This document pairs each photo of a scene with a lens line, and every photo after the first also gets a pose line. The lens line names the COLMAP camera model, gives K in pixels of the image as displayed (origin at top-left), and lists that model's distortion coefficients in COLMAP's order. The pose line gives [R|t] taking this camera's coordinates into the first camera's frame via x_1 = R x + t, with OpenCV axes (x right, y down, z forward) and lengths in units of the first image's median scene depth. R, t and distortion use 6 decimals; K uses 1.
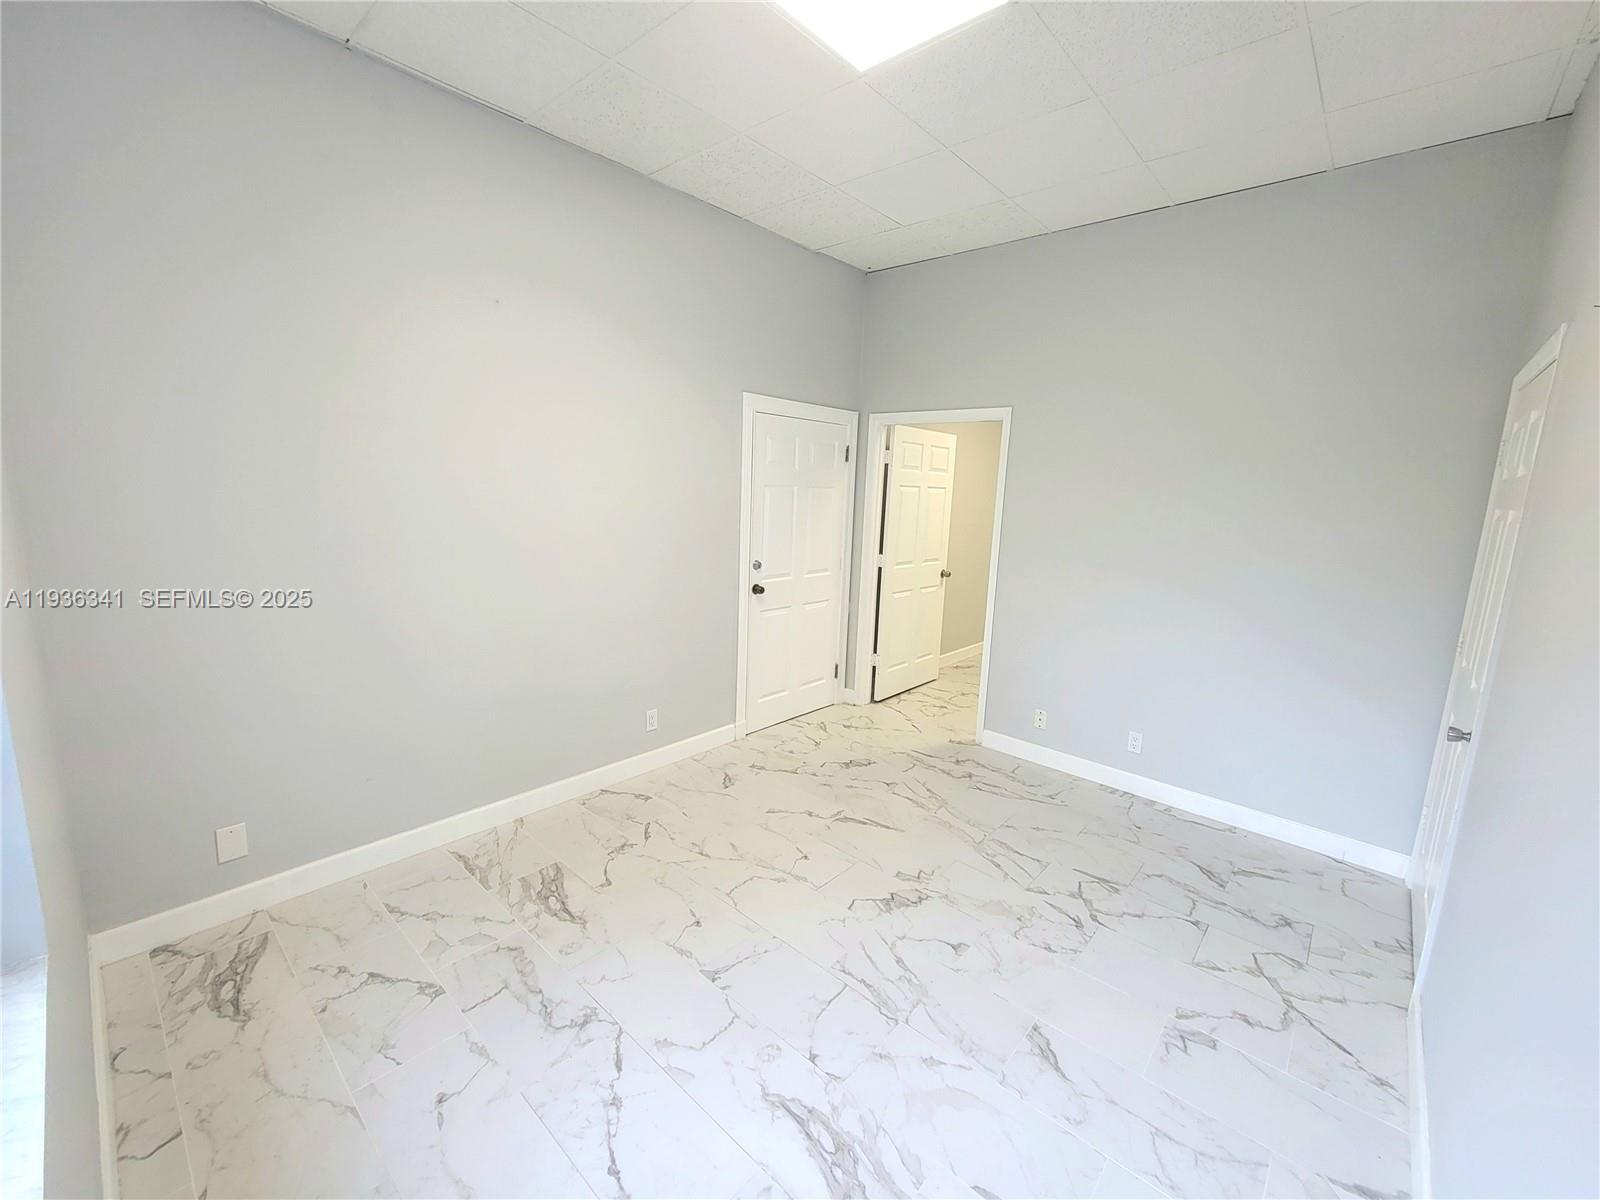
lens RADIAL K [[653.6, 0, 802.0], [0, 653.6, 600.2], [0, 0, 1]] dist [-0.002712, 0.000033]
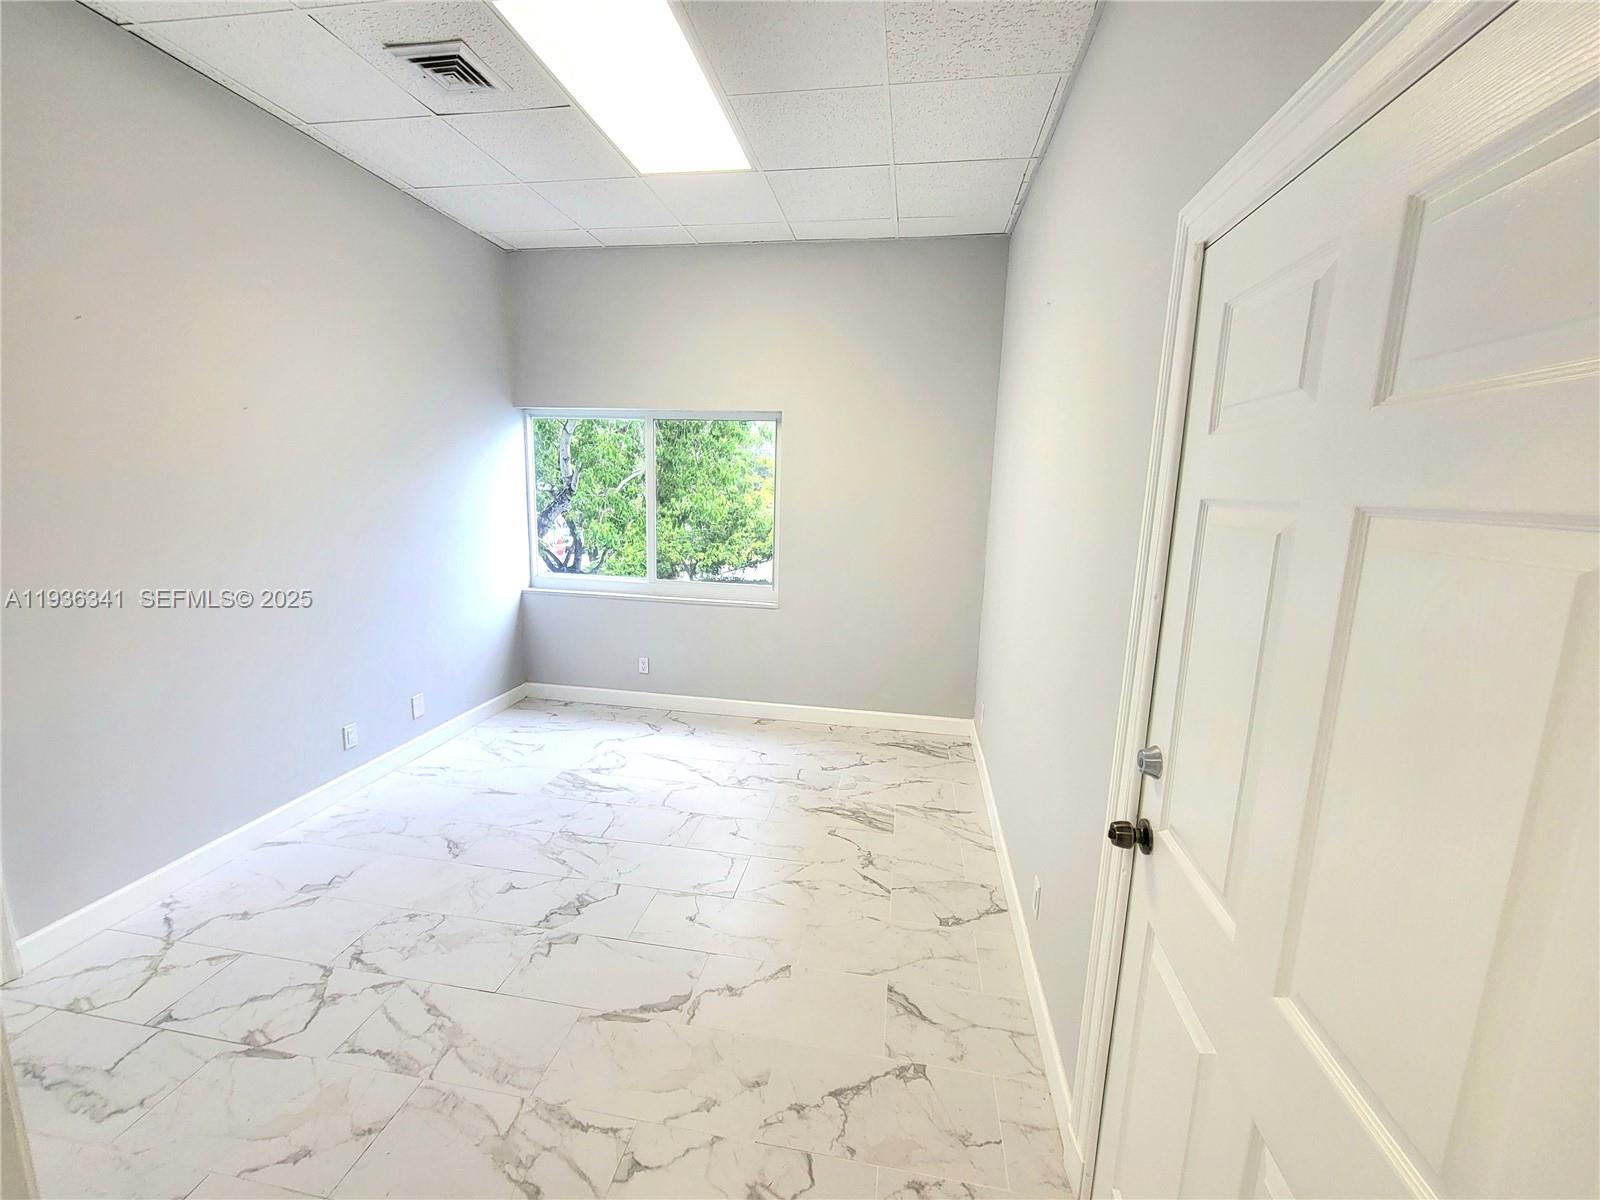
lens RADIAL K [[653.6, 0, 800.0], [0, 653.6, 597.2], [0, 0, 1]] dist [-0.002712, 0.000033]
pose [[-0.844466, 0.032063, -0.534648, 0.355591], [-0.153875, 0.941603, 0.299510, -0.298261], [0.513029, 0.335195, -0.790218, 1.750395]]
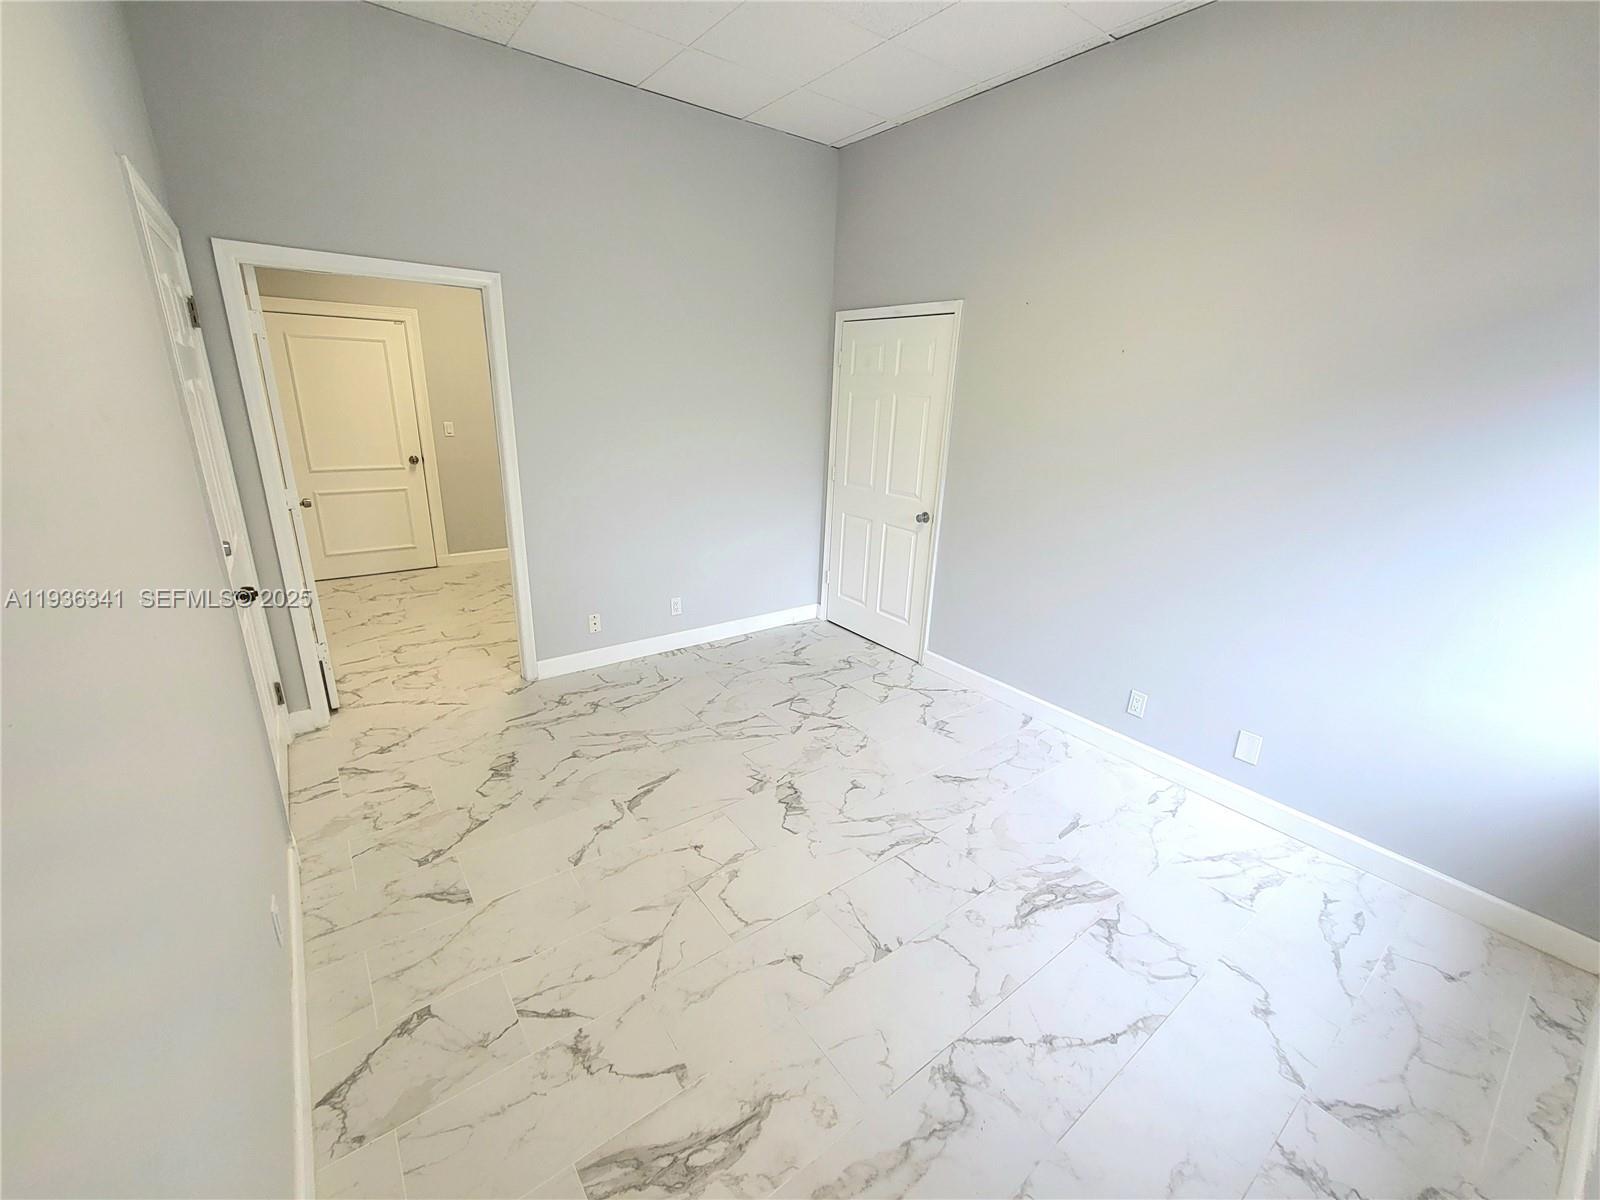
lens RADIAL K [[653.6, 0, 797.1], [0, 653.6, 599.8], [0, 0, 1]] dist [-0.002712, 0.000033]
pose [[0.196723, -0.335374, 0.921317, -0.701735], [0.148360, 0.939041, 0.310148, -0.165218], [-0.969169, 0.075674, 0.234487, 0.713012]]
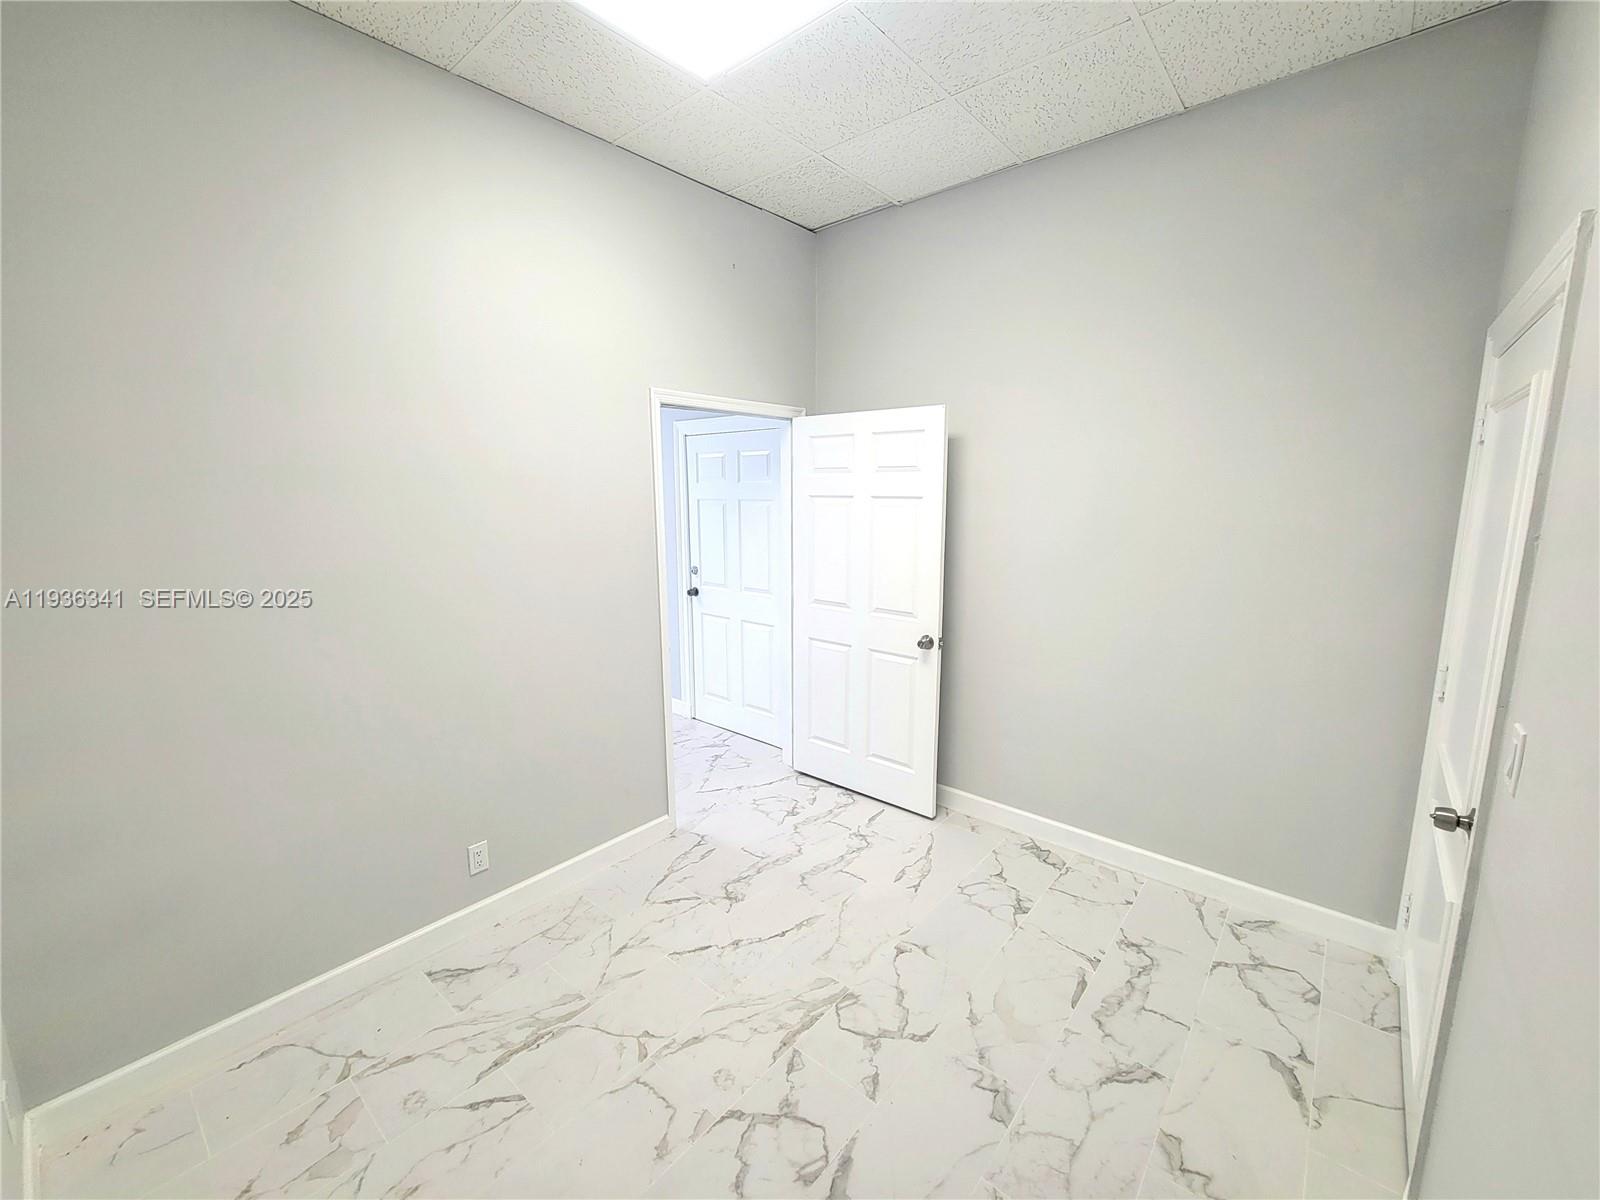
lens RADIAL K [[653.6, 0, 801.3], [0, 653.6, 596.5], [0, 0, 1]] dist [-0.002712, 0.000033]
pose [[0.023208, 0.120411, -0.992453, 1.644881], [-0.178921, 0.977193, 0.114376, -0.266178], [0.983590, 0.174916, 0.044223, 1.763700]]
